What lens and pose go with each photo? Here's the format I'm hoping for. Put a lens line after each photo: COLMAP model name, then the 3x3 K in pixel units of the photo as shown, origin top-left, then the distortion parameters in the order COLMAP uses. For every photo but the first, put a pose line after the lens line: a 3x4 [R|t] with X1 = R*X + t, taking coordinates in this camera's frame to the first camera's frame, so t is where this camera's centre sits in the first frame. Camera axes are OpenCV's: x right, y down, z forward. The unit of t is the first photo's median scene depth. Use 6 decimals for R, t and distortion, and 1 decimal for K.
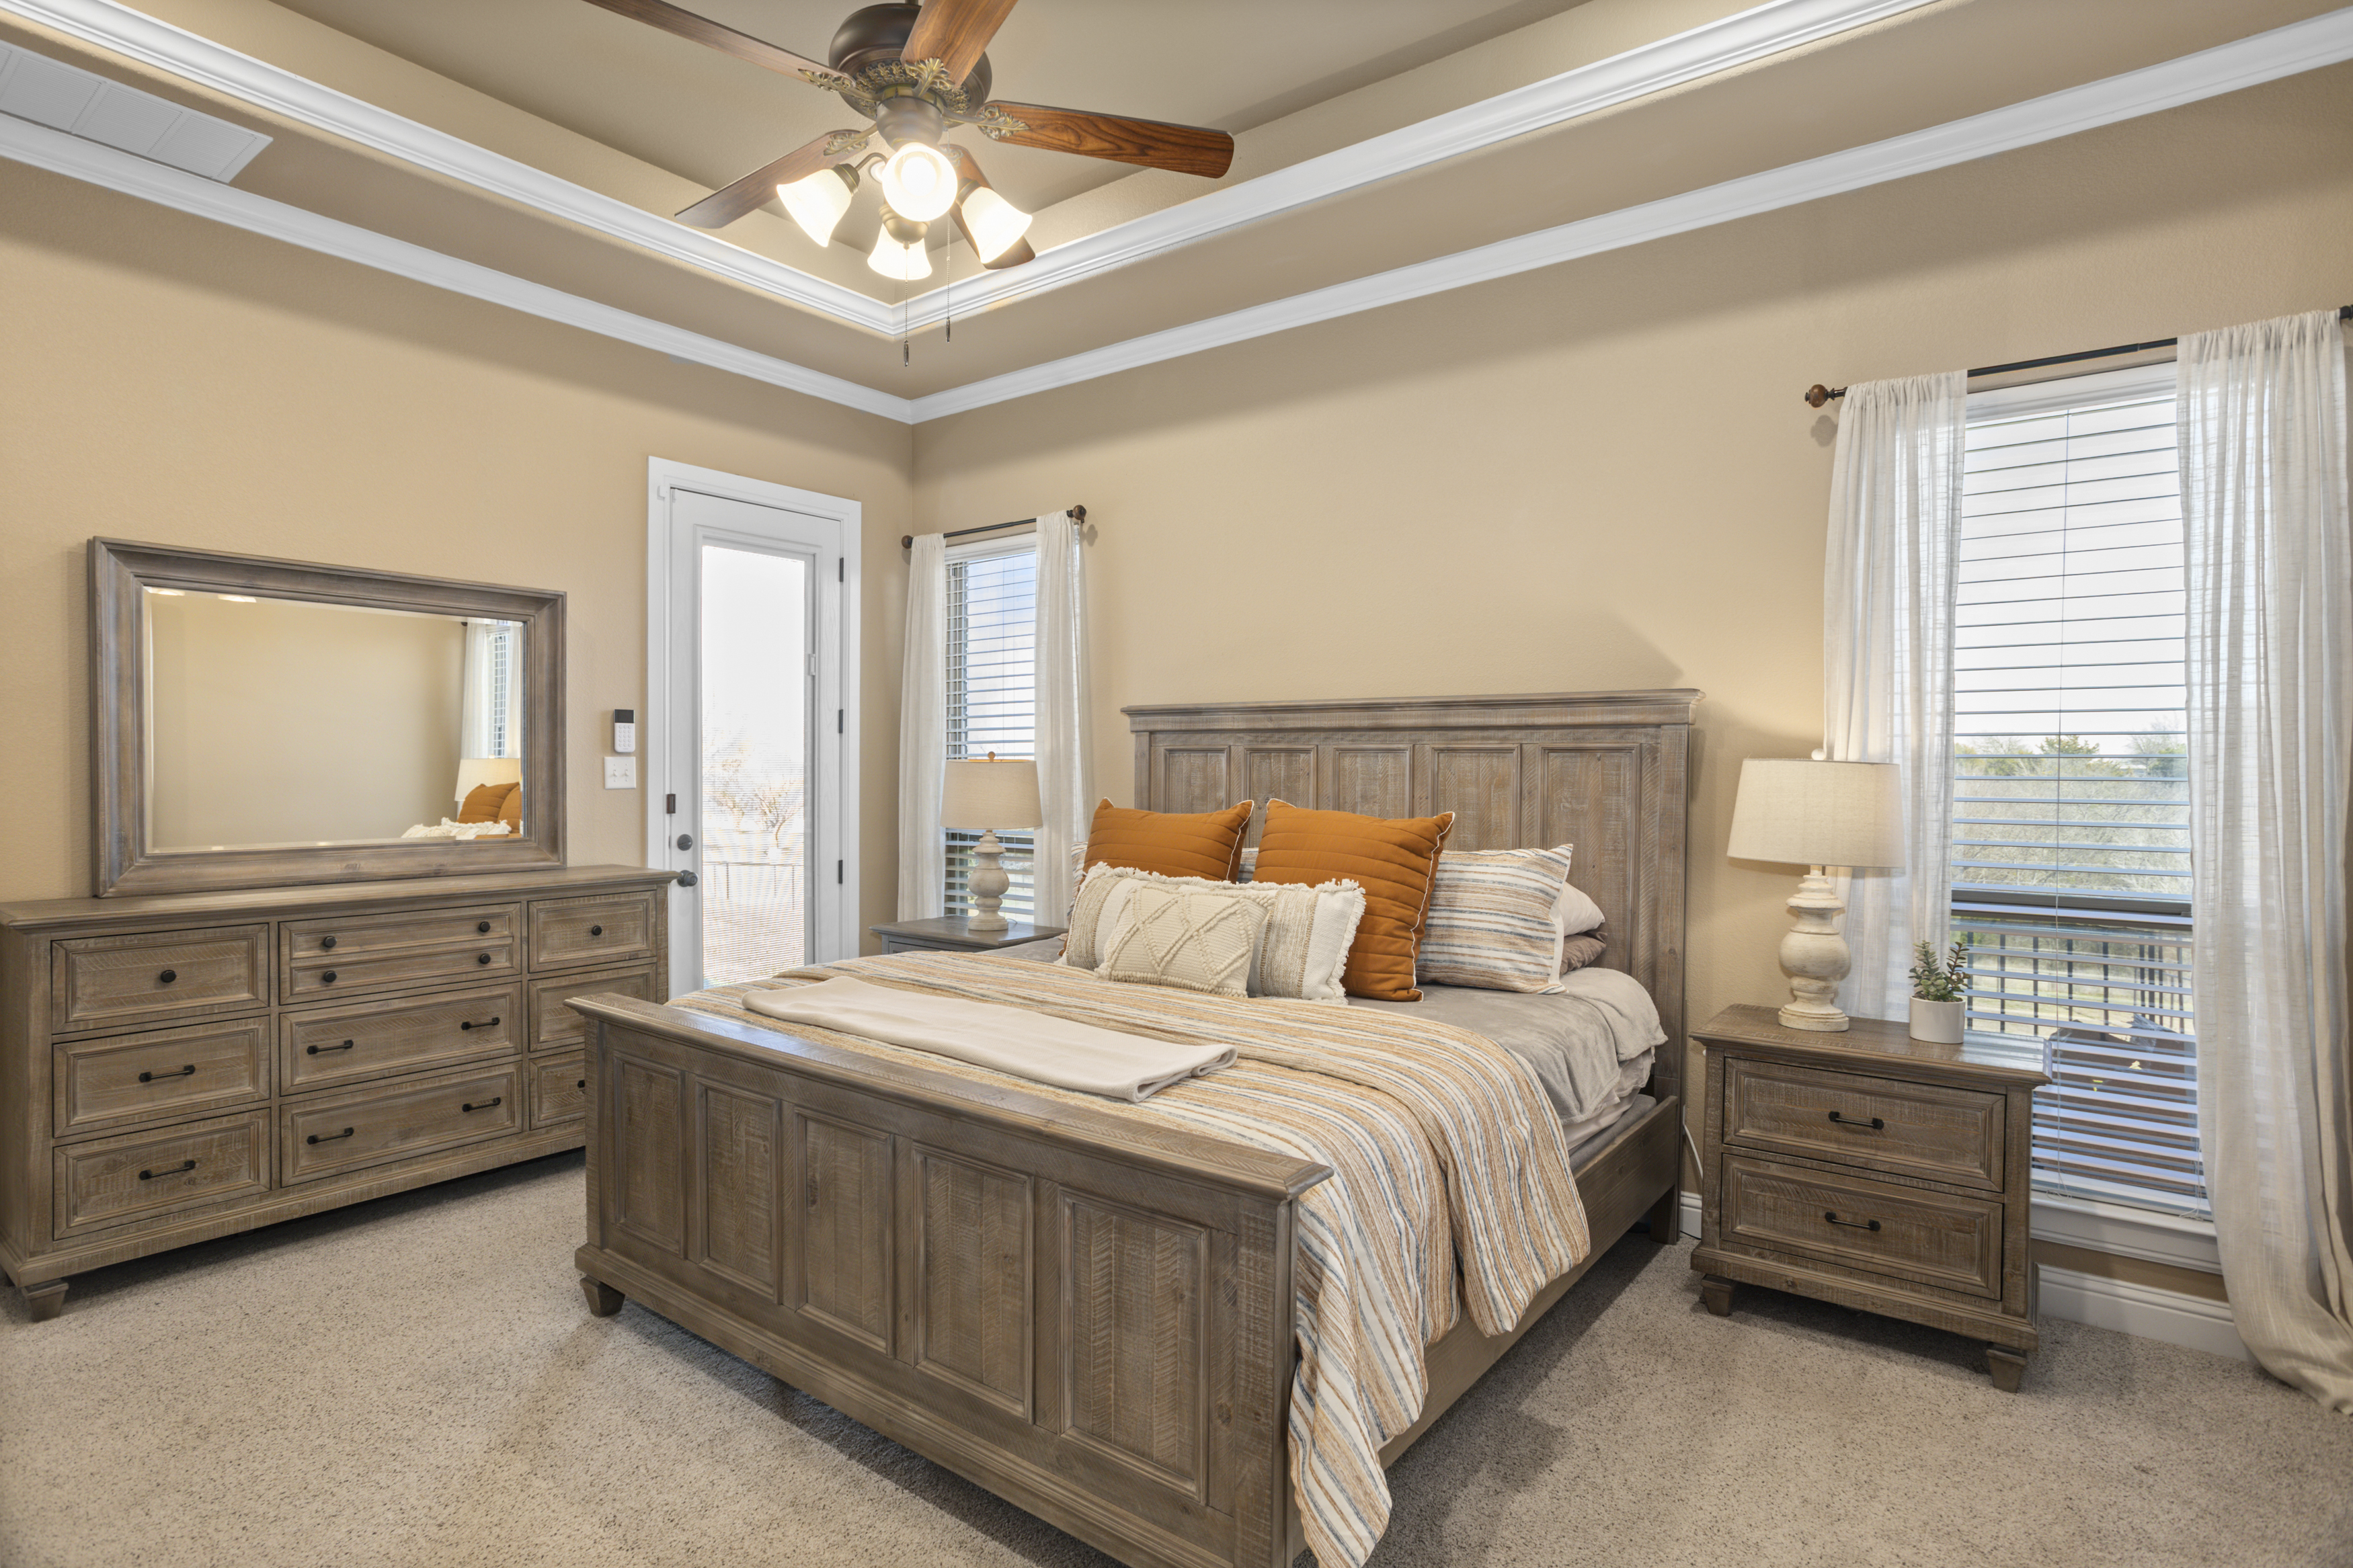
lens RADIAL K [[1172.0, 0, 1167.7], [0, 1172.0, 775.4], [0, 0, 1]] dist [-0.053727, 0.029617]
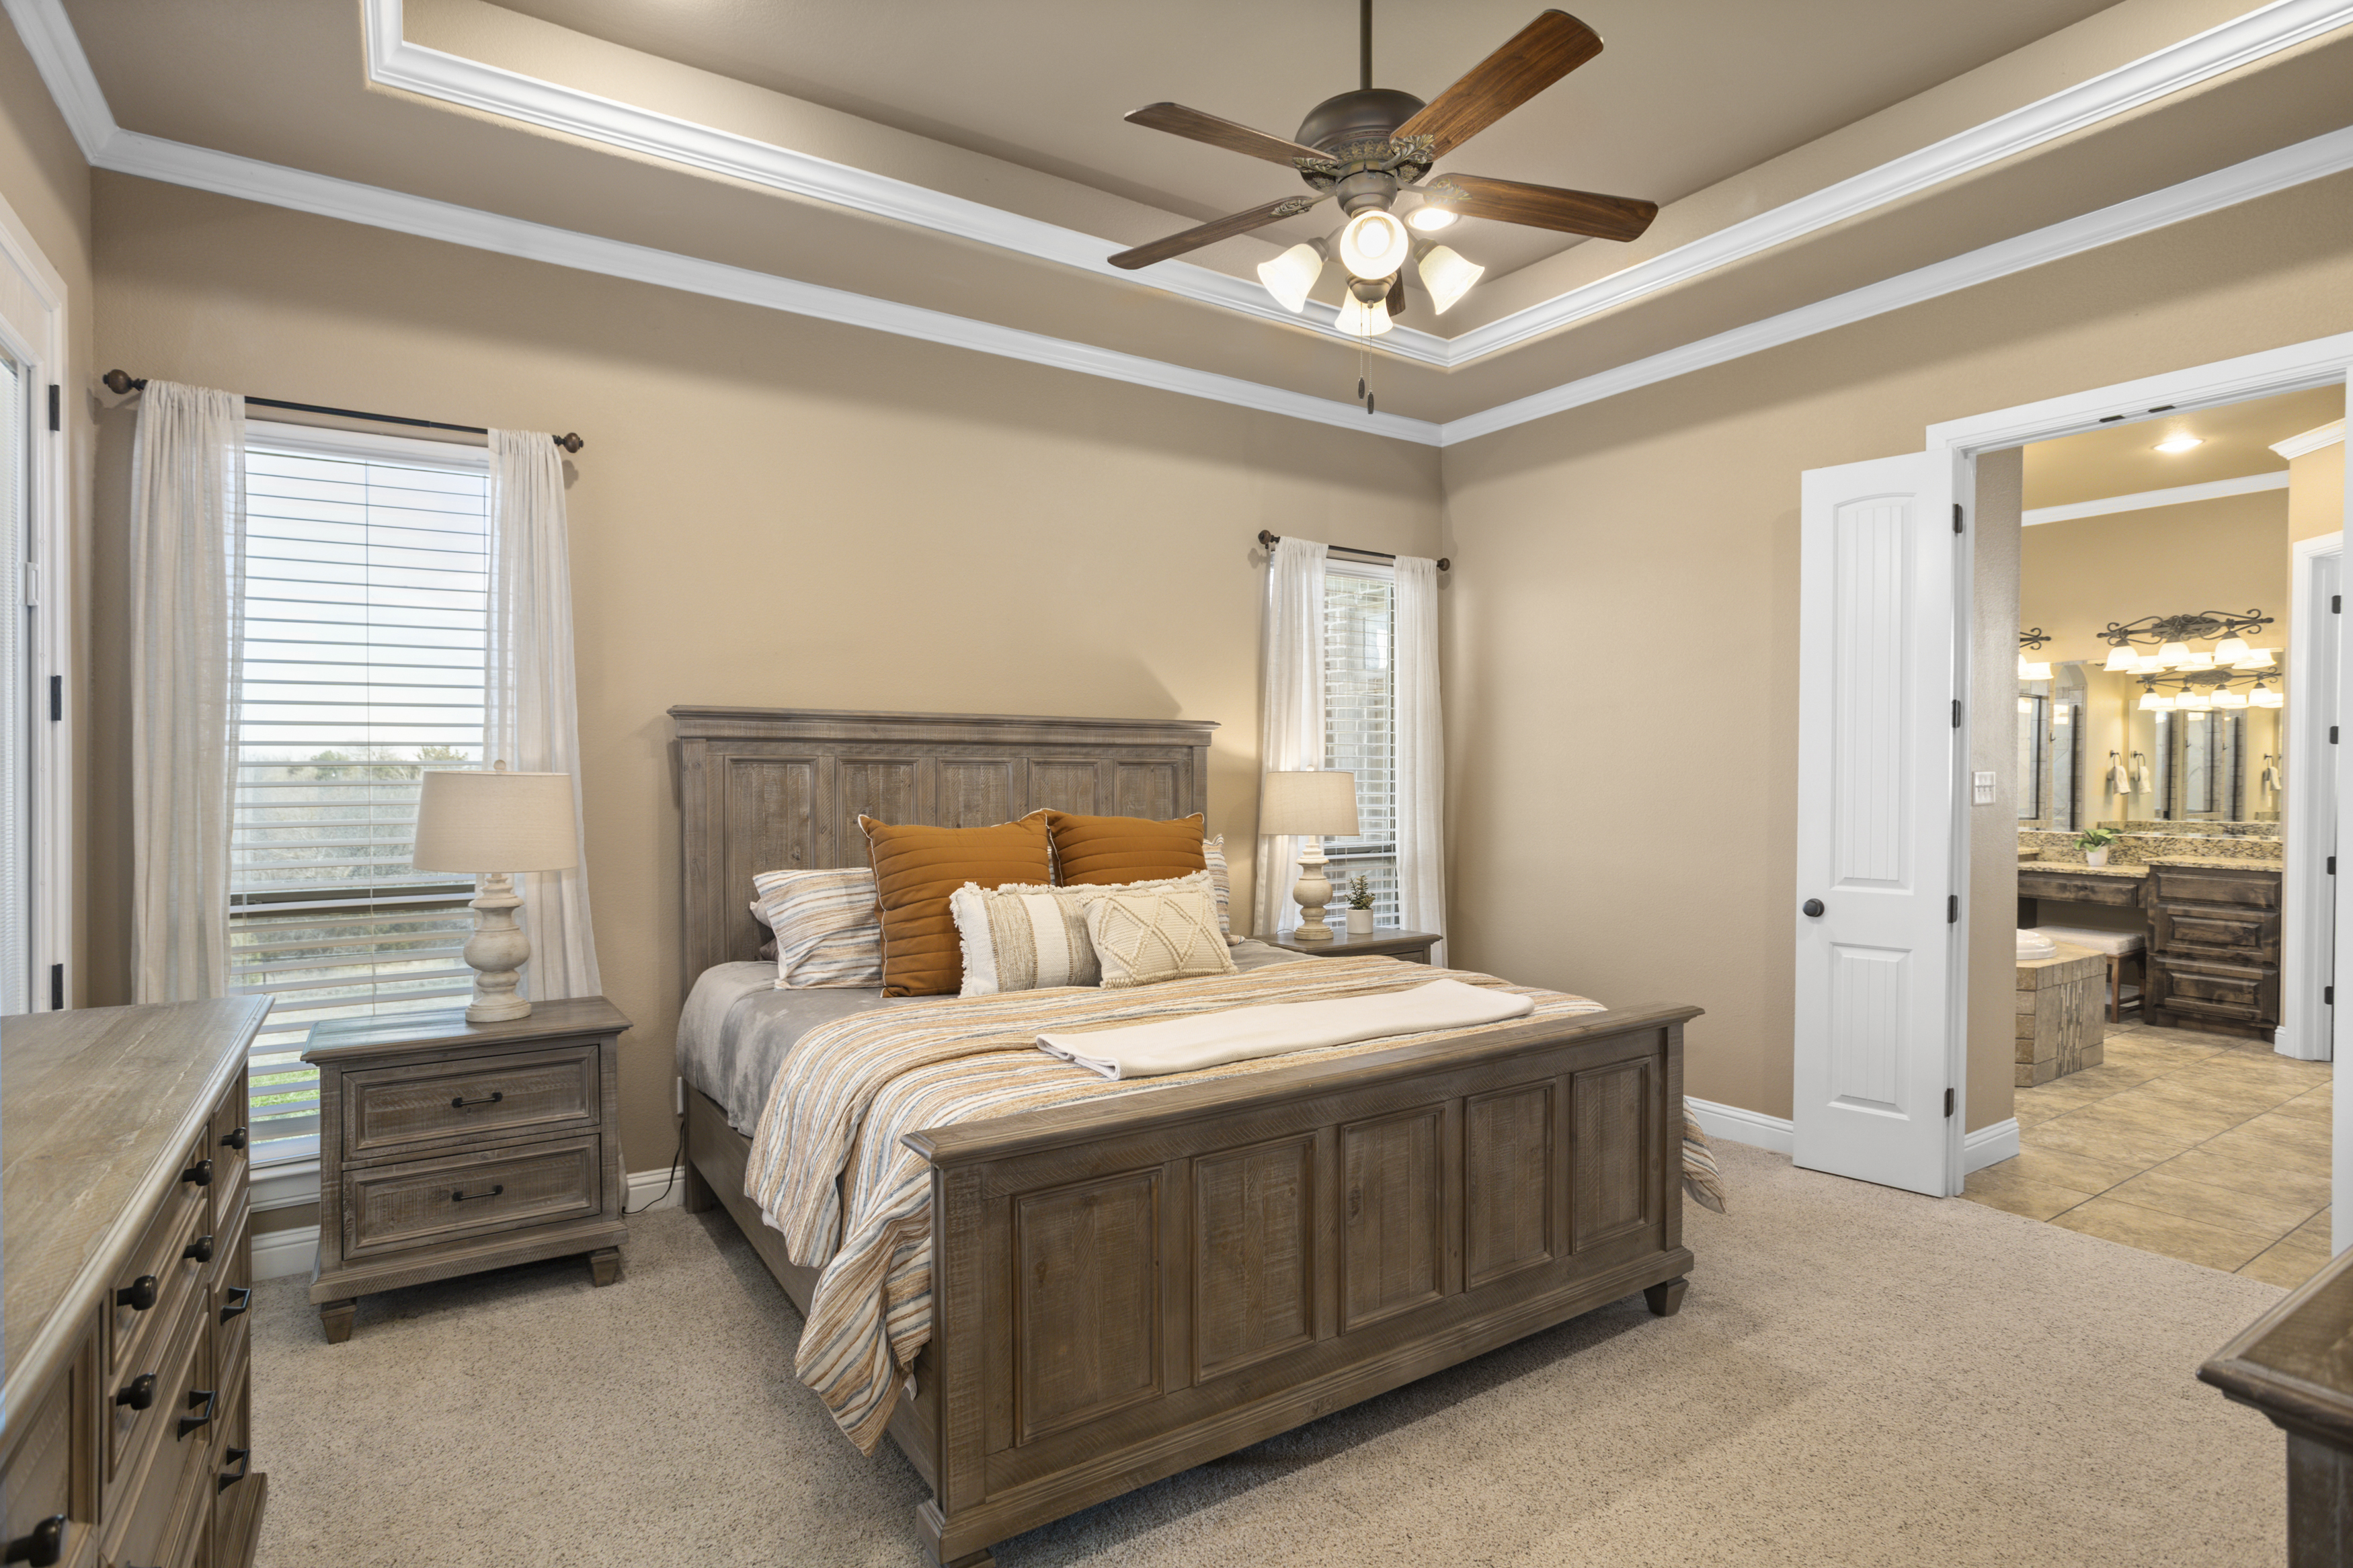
lens RADIAL K [[1167.3, 0, 1130.8], [0, 1167.3, 784.9], [0, 0, 1]] dist [-0.018377, 0.000907]
pose [[0.357616, -0.012279, 0.933788, -0.788077], [0.011422, 0.999896, 0.008774, -0.008879], [-0.933799, 0.007528, 0.357719, 0.488534]]
